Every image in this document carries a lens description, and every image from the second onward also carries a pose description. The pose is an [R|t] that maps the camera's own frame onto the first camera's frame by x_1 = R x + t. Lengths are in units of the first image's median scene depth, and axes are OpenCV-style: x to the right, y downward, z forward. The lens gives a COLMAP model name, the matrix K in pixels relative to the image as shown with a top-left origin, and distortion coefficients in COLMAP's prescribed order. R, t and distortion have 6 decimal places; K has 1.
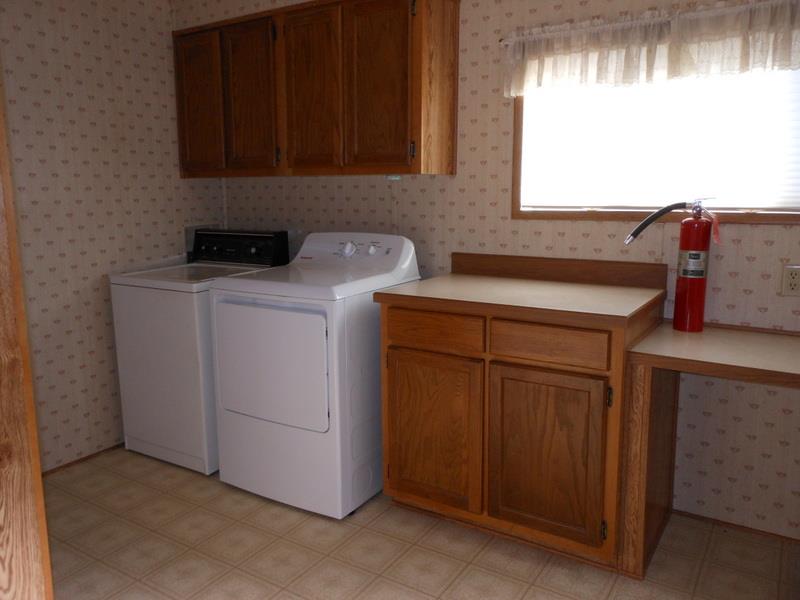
lens RADIAL K [[634.4, 0, 395.0], [0, 634.4, 296.3], [0, 0, 1]] dist [-0.033670, 0.056306]
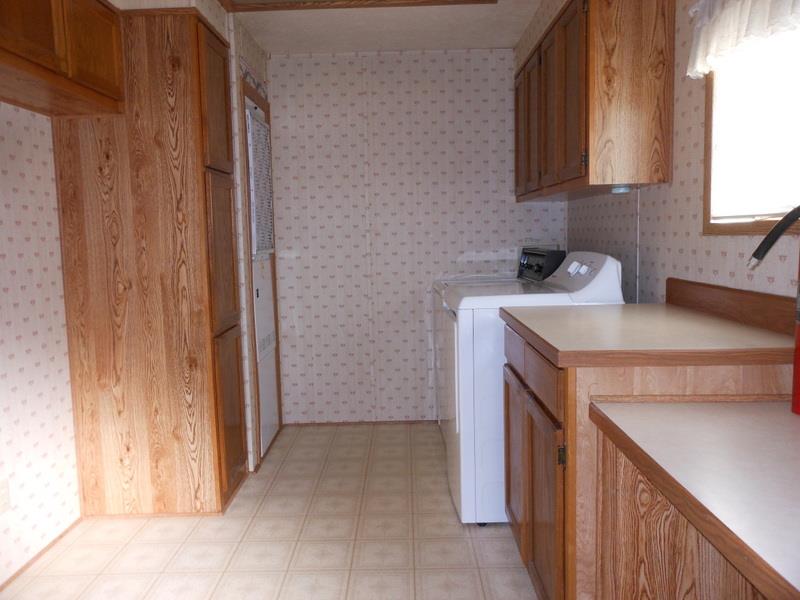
lens RADIAL K [[634.4, 0, 395.0], [0, 634.4, 296.3], [0, 0, 1]] dist [-0.033670, 0.056306]
pose [[0.526752, 0.078195, -0.846415, 0.651267], [-0.120317, 0.992593, 0.016822, -0.017835], [0.841461, 0.092977, 0.532259, 0.299086]]
